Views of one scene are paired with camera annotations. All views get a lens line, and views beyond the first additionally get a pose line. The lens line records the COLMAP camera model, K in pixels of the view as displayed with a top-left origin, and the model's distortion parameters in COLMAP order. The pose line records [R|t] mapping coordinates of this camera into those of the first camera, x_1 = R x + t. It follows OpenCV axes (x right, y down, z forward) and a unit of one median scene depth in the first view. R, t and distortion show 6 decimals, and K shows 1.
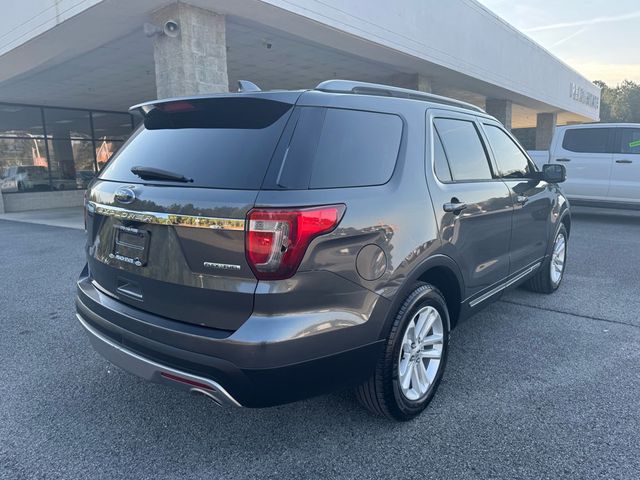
lens RADIAL K [[453.9, 0, 321.2], [0, 453.9, 236.8], [0, 0, 1]] dist [0.024377, -0.049540]
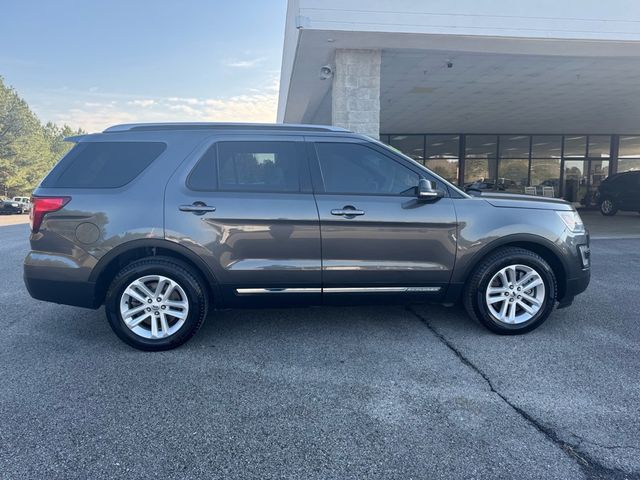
lens RADIAL K [[453.9, 0, 317.1], [0, 453.9, 238.9], [0, 0, 1]] dist [0.024377, -0.049540]
pose [[0.709287, 0.093842, -0.698646, 0.540612], [-0.117456, 0.992978, 0.014132, -0.013083], [0.695066, 0.072036, 0.715328, 0.109853]]
